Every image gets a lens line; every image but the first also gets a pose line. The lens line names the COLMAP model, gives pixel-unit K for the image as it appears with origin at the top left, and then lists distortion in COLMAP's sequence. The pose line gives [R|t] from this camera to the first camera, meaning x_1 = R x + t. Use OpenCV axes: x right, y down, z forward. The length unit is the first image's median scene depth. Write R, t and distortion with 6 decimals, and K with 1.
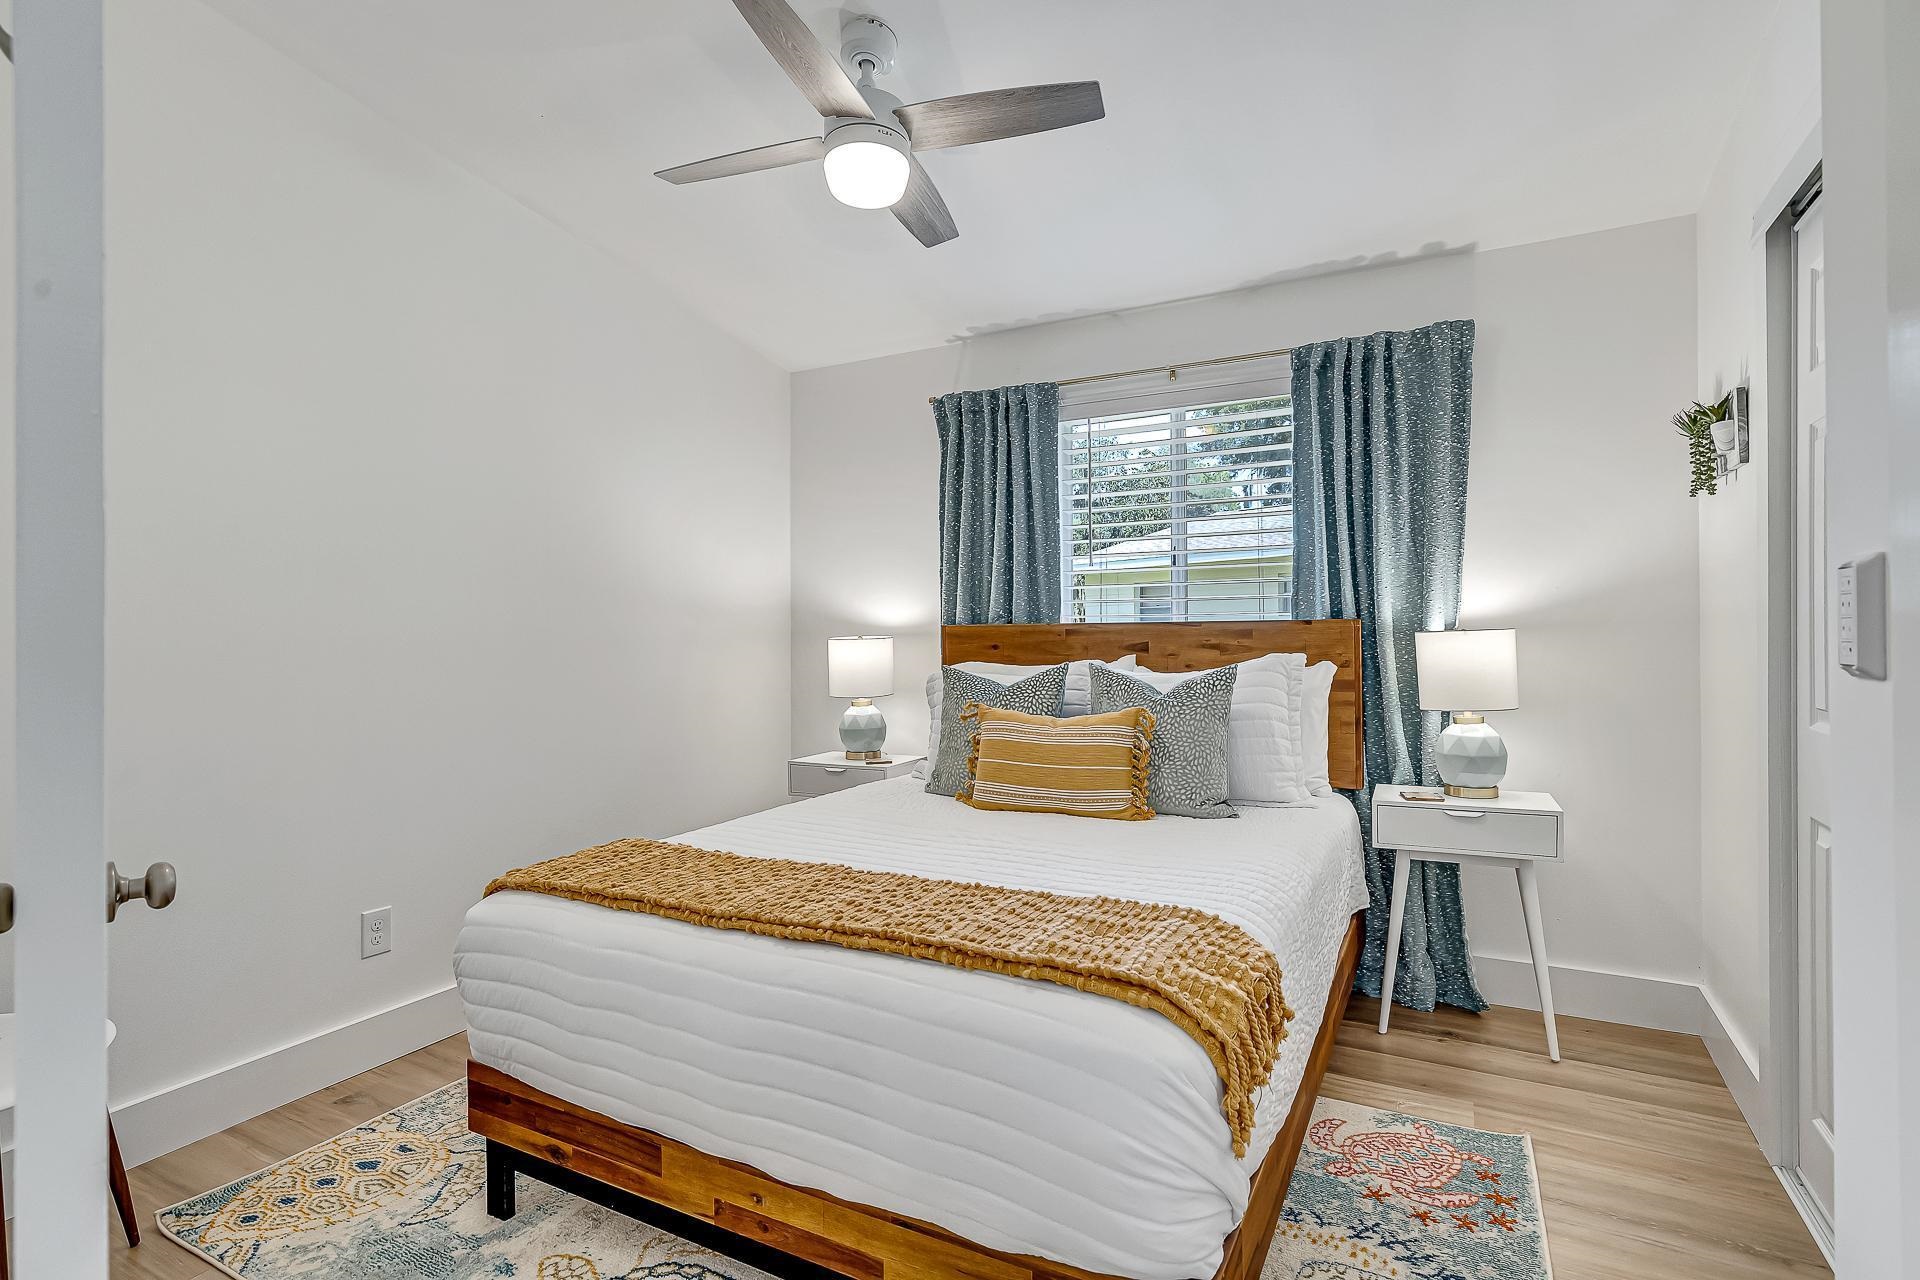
lens RADIAL K [[908.0, 0, 960.0], [0, 908.0, 640.0], [0, 0, 1]] dist [0.016147, 0.000202]
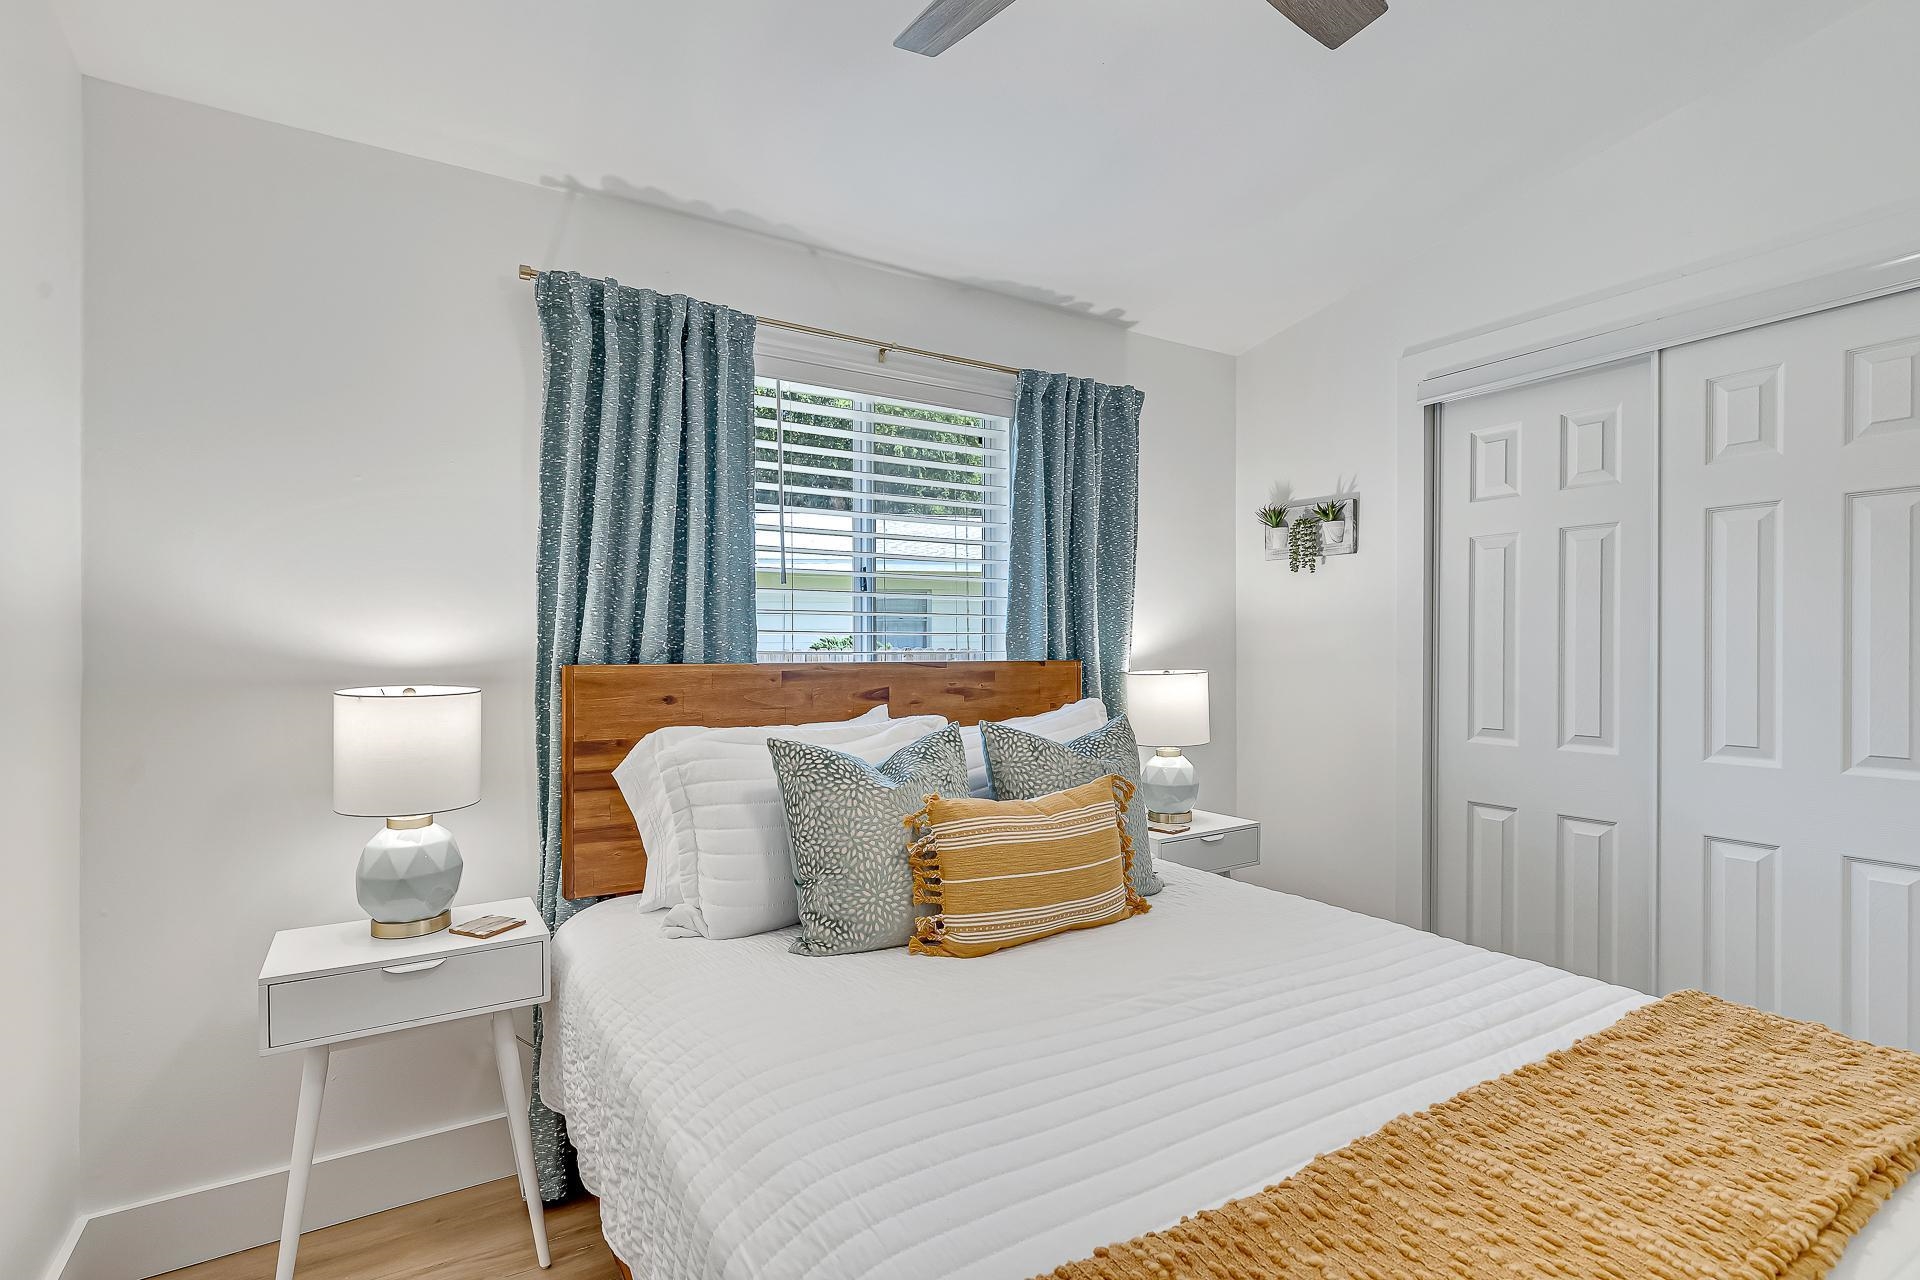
lens RADIAL K [[927.4, 0, 956.3], [0, 927.4, 651.4], [0, 0, 1]] dist [0.001470, 0.000122]
pose [[0.511222, 0.005554, 0.859431, -0.457949], [-0.001347, 0.999983, -0.005661, -0.024878], [-0.859448, 0.001737, 0.511221, 0.546863]]
